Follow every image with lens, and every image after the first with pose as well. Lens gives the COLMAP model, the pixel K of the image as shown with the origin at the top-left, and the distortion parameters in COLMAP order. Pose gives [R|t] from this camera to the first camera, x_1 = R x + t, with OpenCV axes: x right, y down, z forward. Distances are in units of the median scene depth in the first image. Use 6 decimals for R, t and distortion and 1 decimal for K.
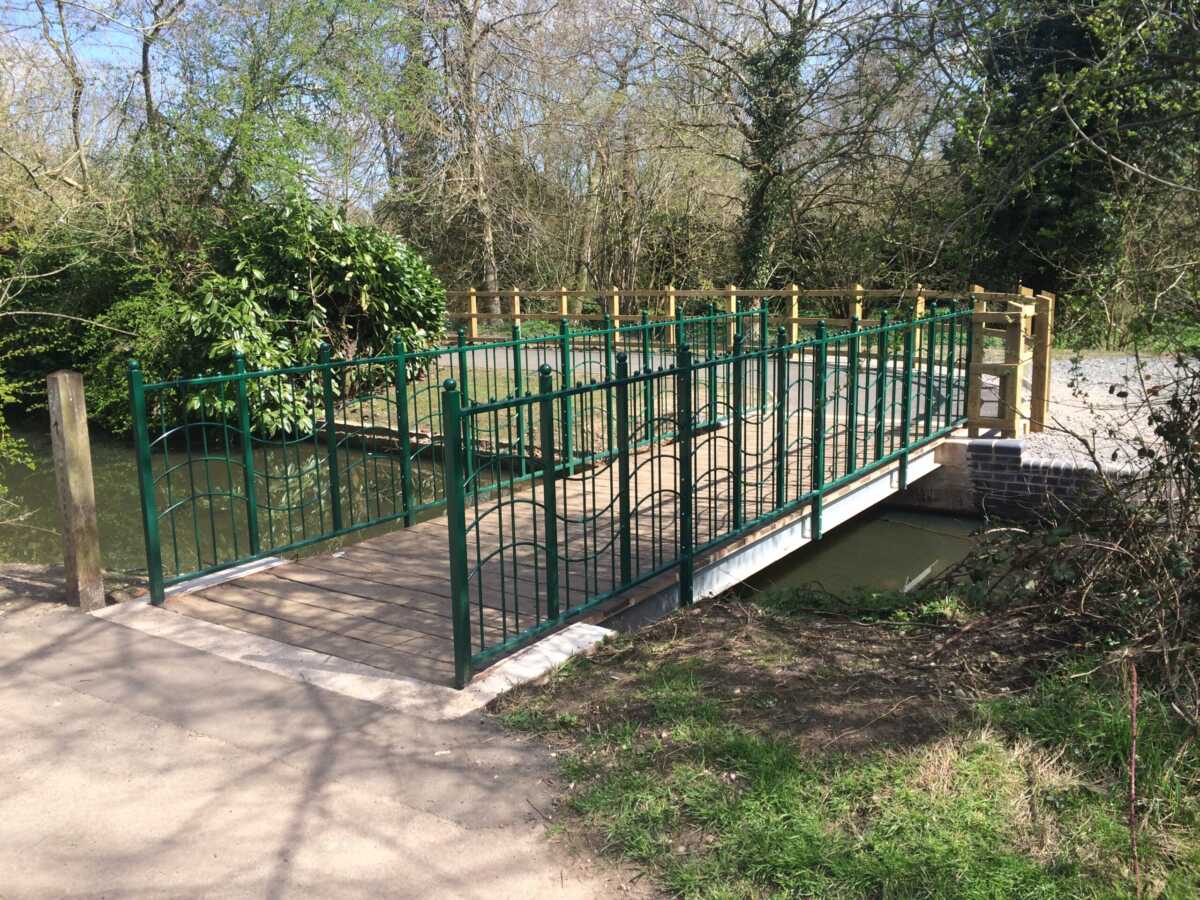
lens RADIAL K [[1026.1, 0, 600.0], [0, 1026.1, 450.0], [0, 0, 1]] dist [0.048697, -0.061037]
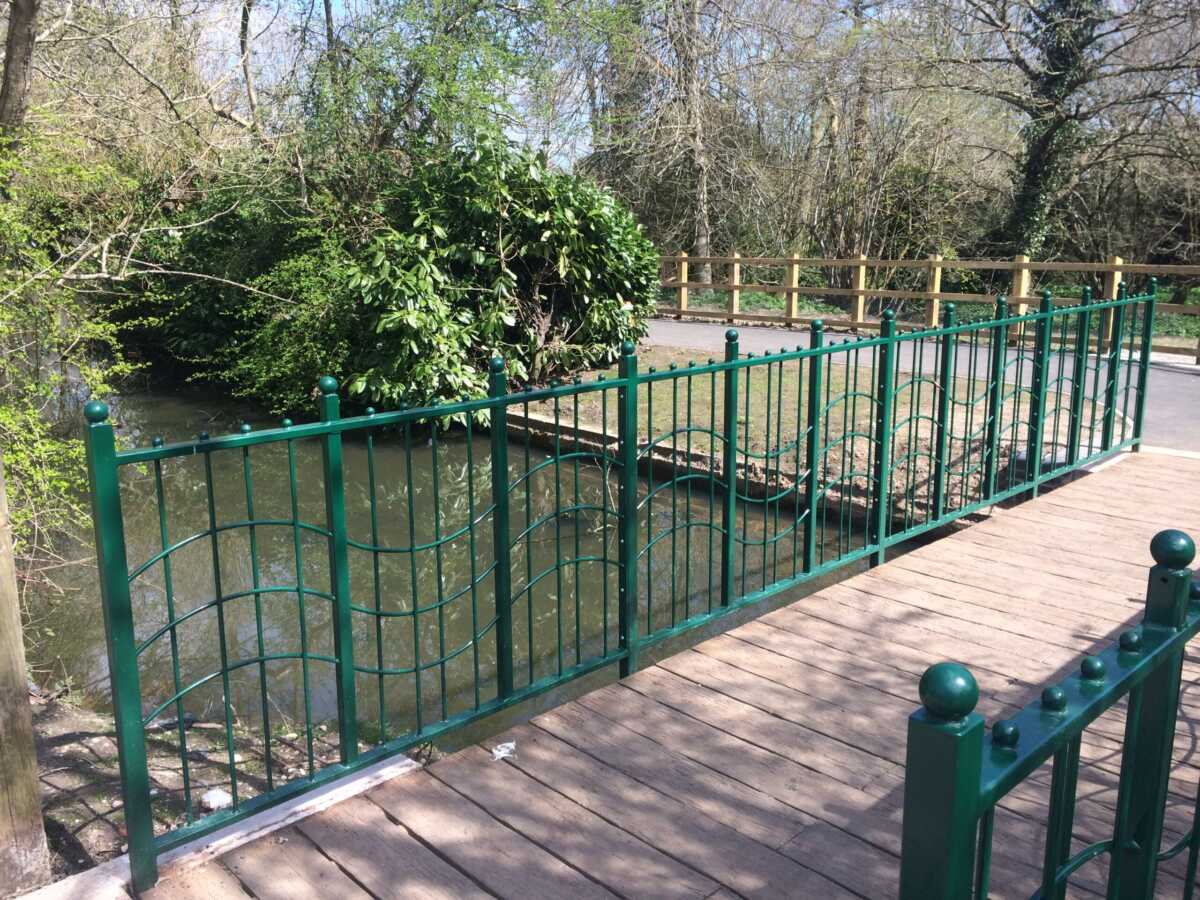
lens RADIAL K [[1026.1, 0, 600.0], [0, 1026.1, 450.0], [0, 0, 1]] dist [0.048697, -0.061037]
pose [[0.983030, 0.056634, -0.174484, -0.049633], [-0.050600, 0.997963, 0.038841, -0.033056], [0.176329, -0.029353, 0.983894, 0.200753]]
